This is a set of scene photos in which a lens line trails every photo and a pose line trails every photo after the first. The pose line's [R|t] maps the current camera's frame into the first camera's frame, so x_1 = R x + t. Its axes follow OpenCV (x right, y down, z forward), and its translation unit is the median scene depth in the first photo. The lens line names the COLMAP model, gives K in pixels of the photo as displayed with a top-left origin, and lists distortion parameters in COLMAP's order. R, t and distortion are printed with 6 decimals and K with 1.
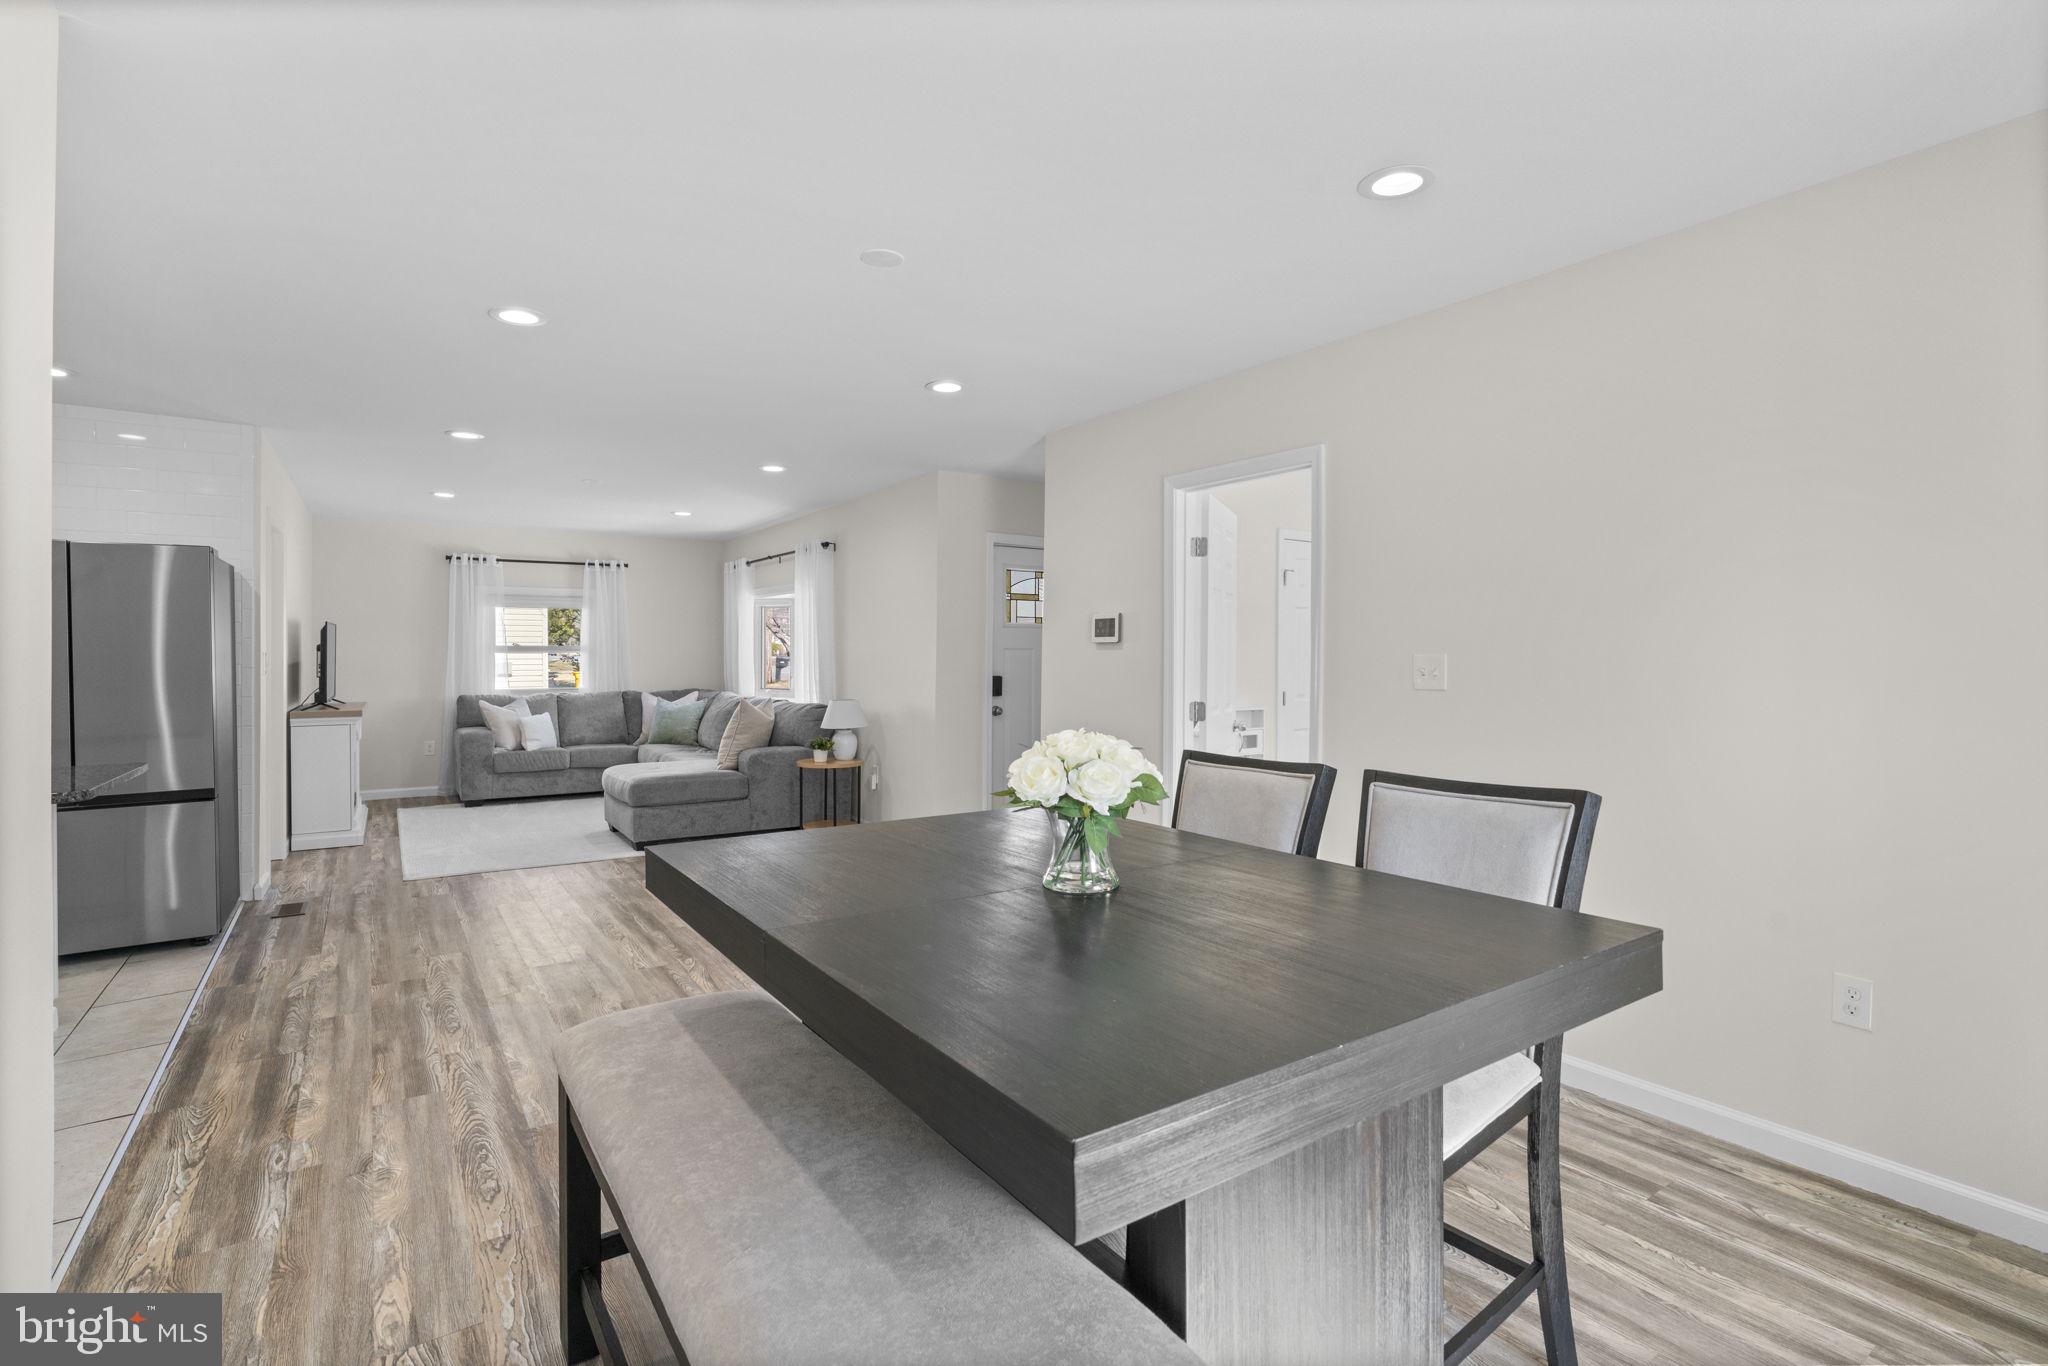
lens RADIAL K [[971.9, 0, 1032.9], [0, 971.9, 663.0], [0, 0, 1]] dist [-0.001353, 0.000566]
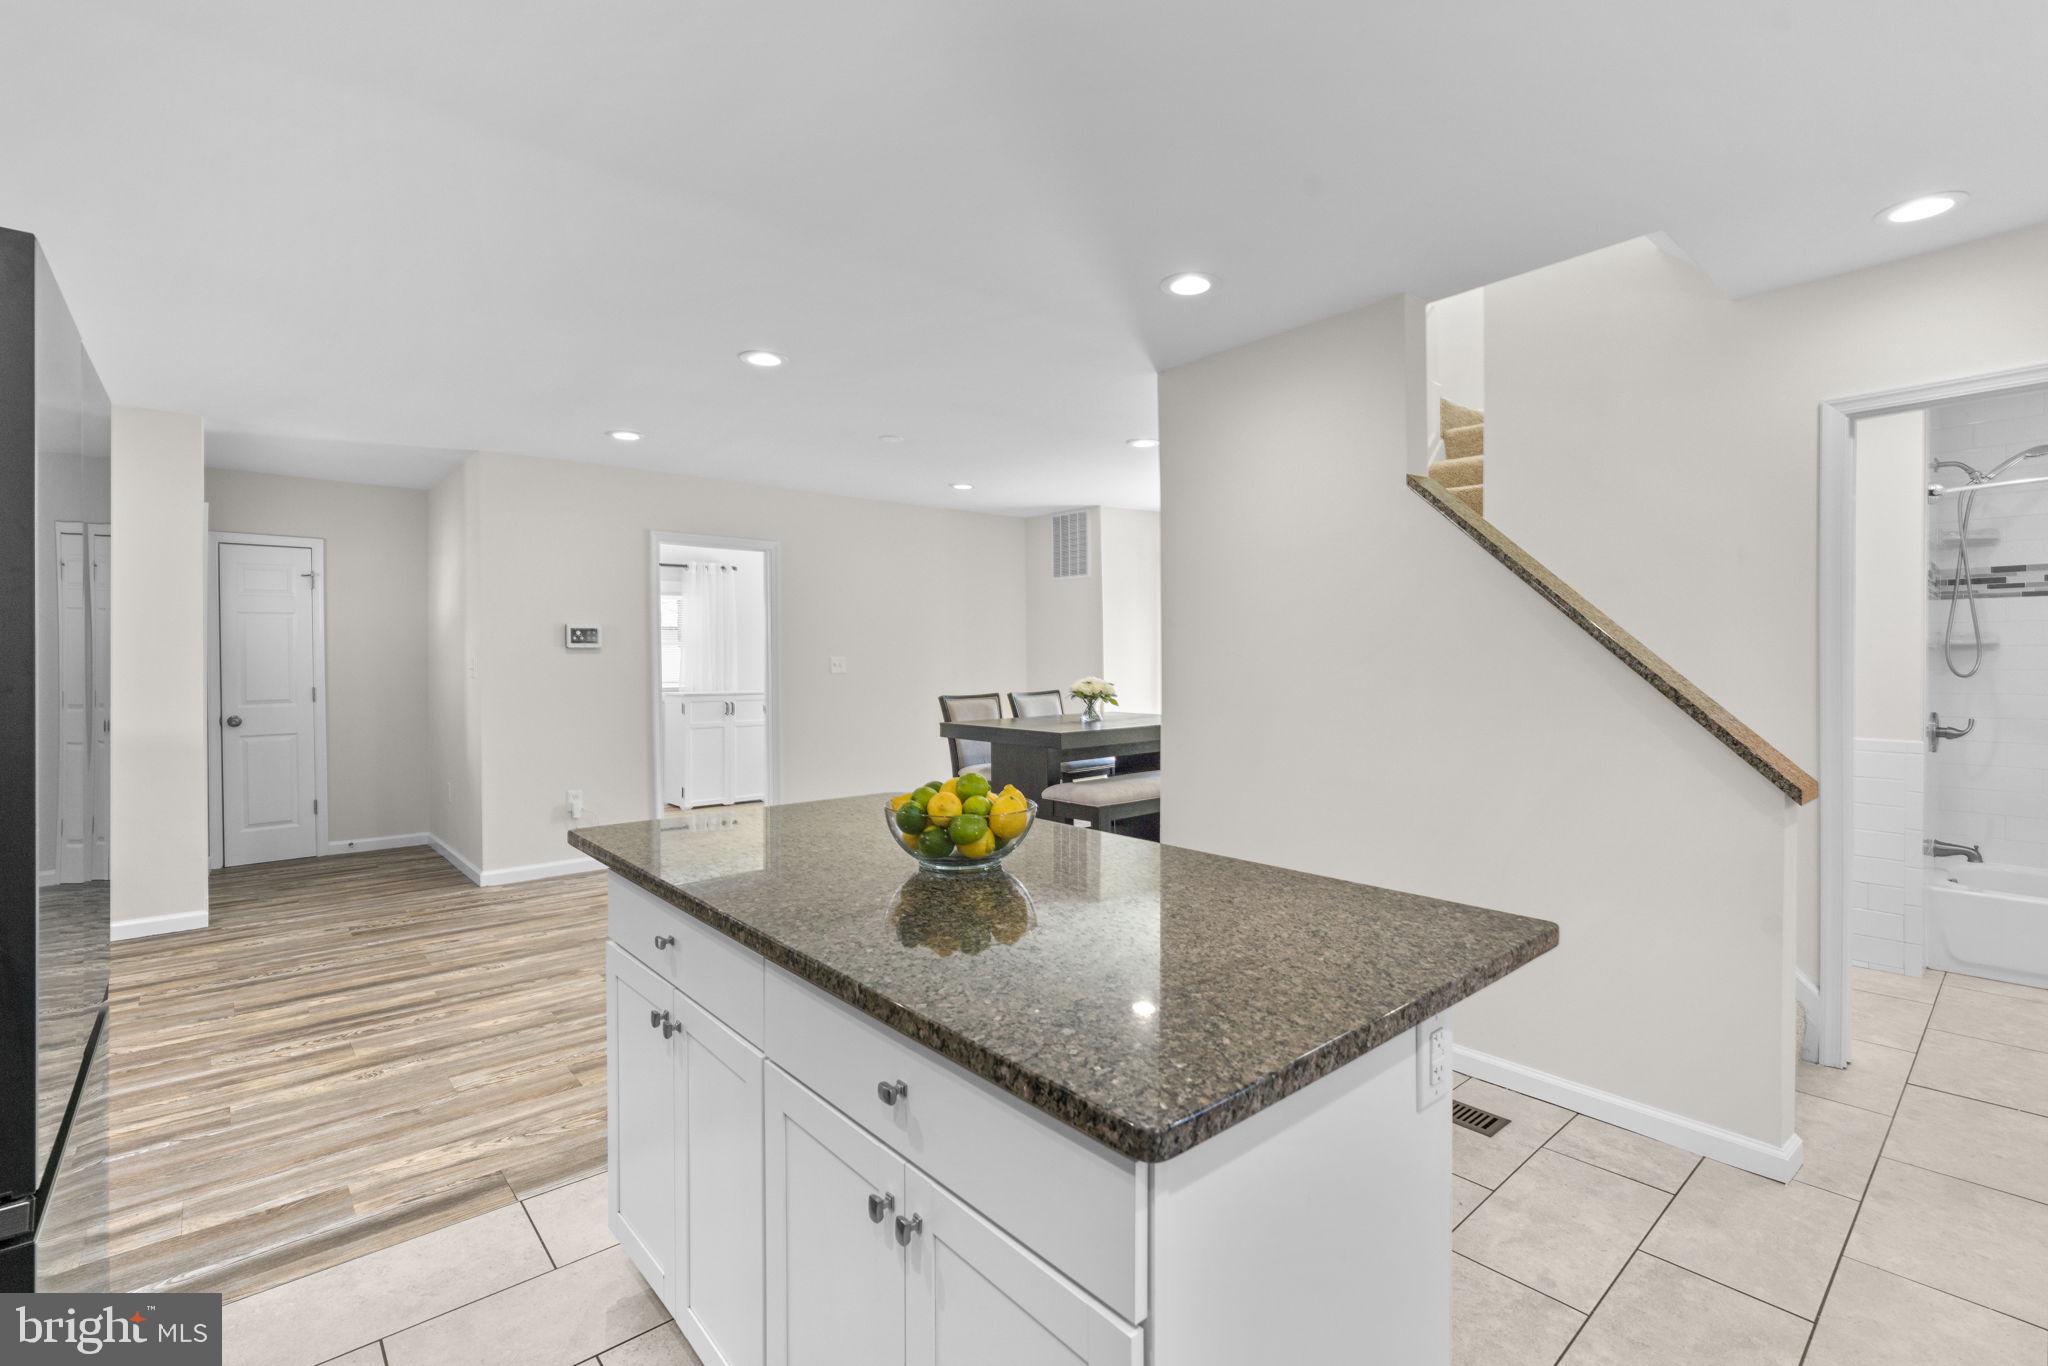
lens RADIAL K [[912.4, 0, 1018.9], [0, 912.4, 678.3], [0, 0, 1]] dist [-0.002379, 0.000433]
pose [[-0.124670, -0.011678, 0.992129, -0.817756], [0.022324, 0.999645, 0.014572, 0.009051], [-0.991947, 0.023965, -0.124365, 0.430206]]
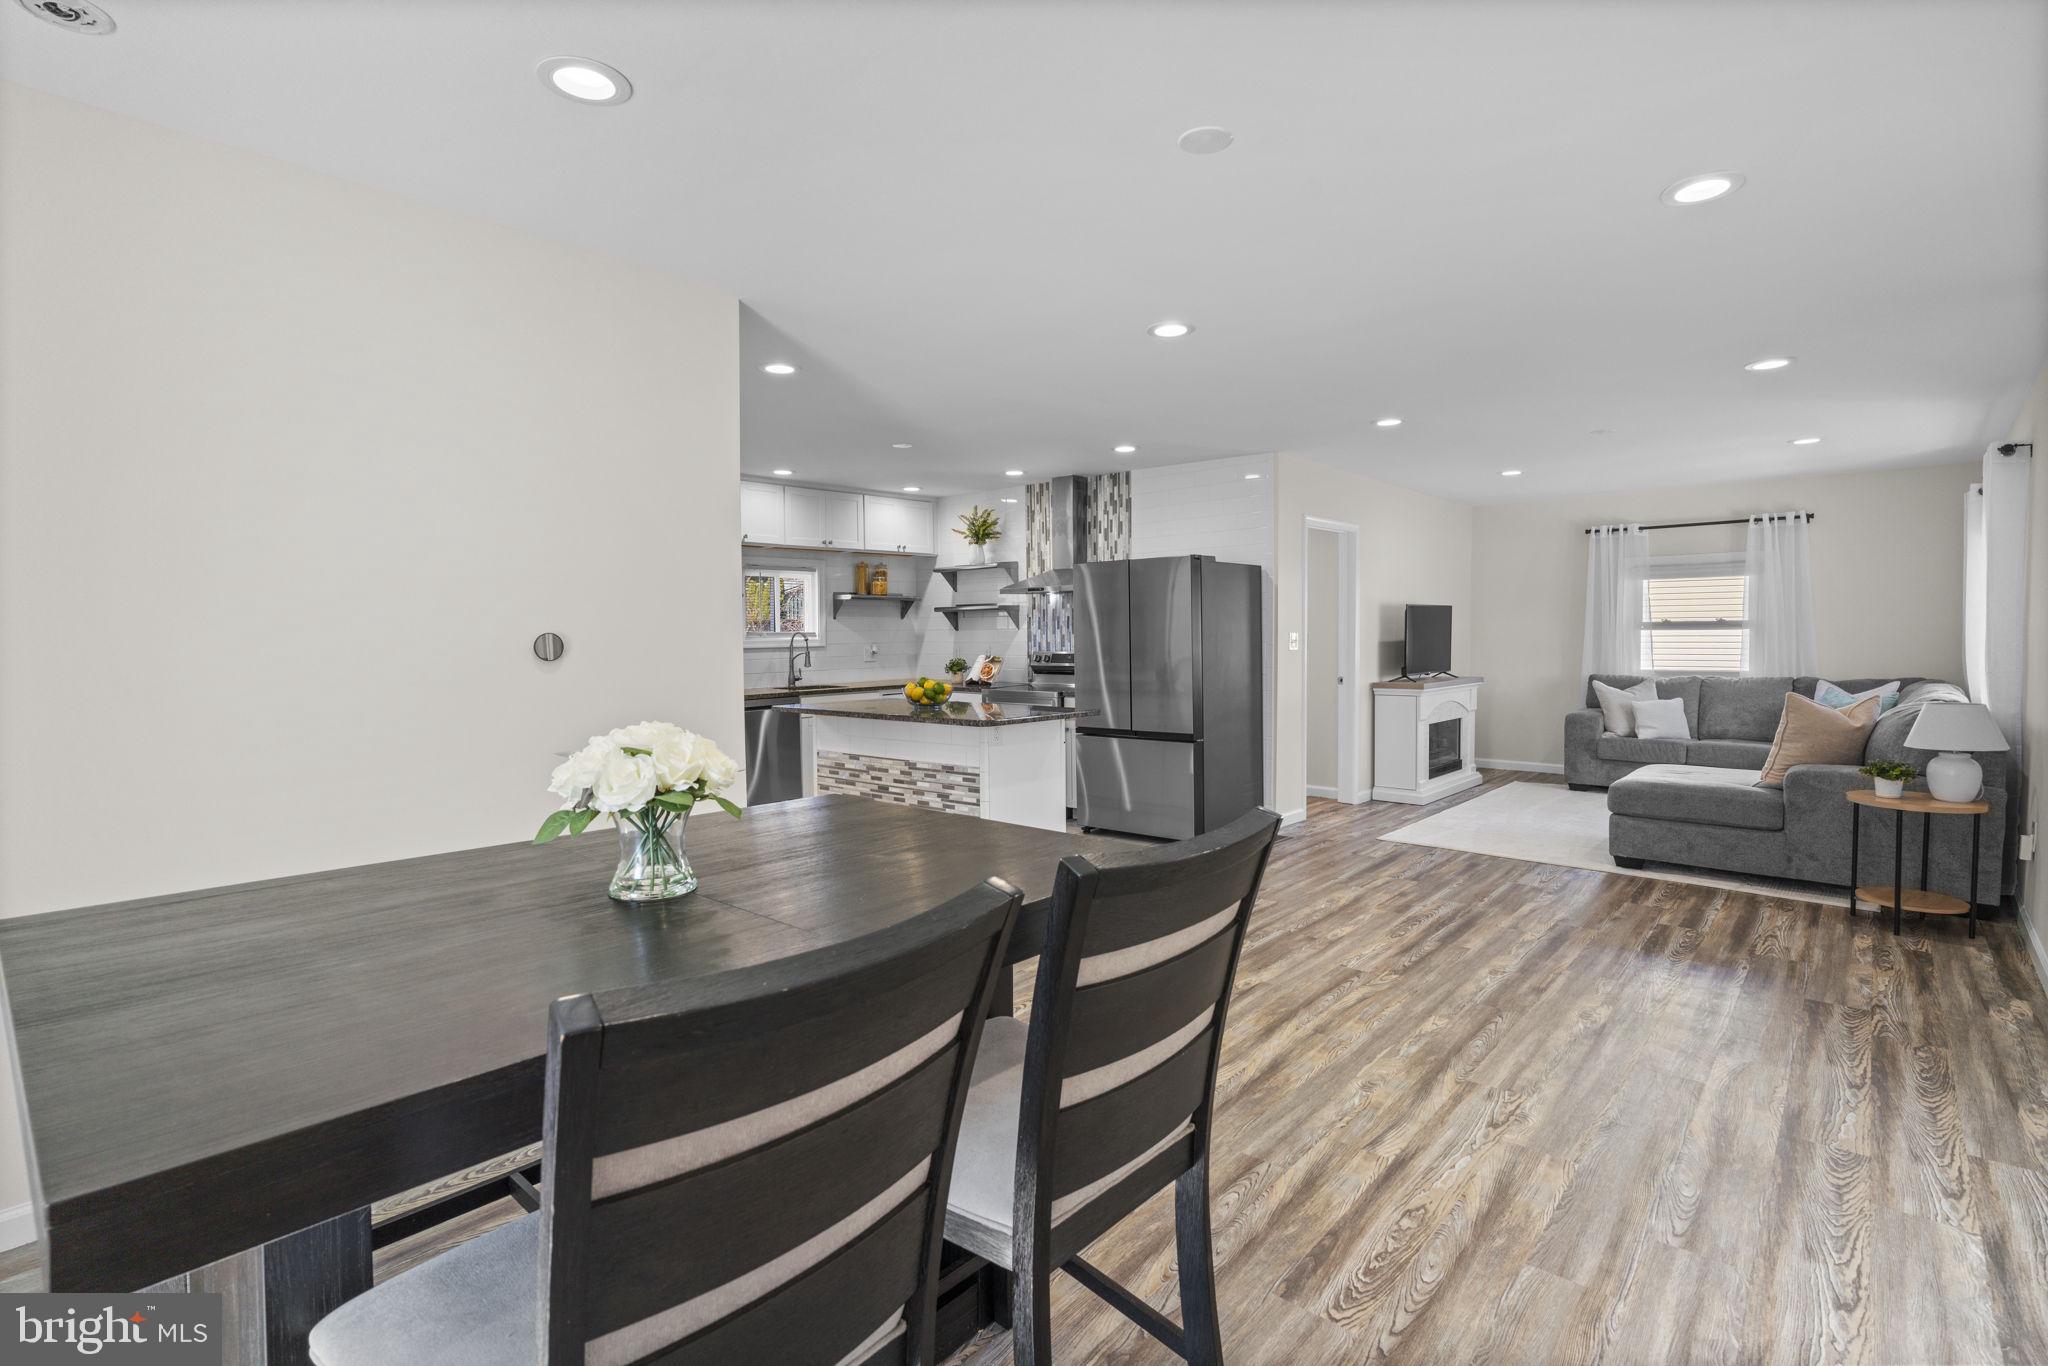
lens RADIAL K [[971.9, 0, 1027.7], [0, 971.9, 673.7], [0, 0, 1]] dist [-0.001353, 0.000566]
pose [[0.242492, 0.038003, -0.969409, 0.263637], [-0.002993, 0.999257, 0.038424, -0.003396], [0.970149, -0.006416, 0.242426, 0.290041]]
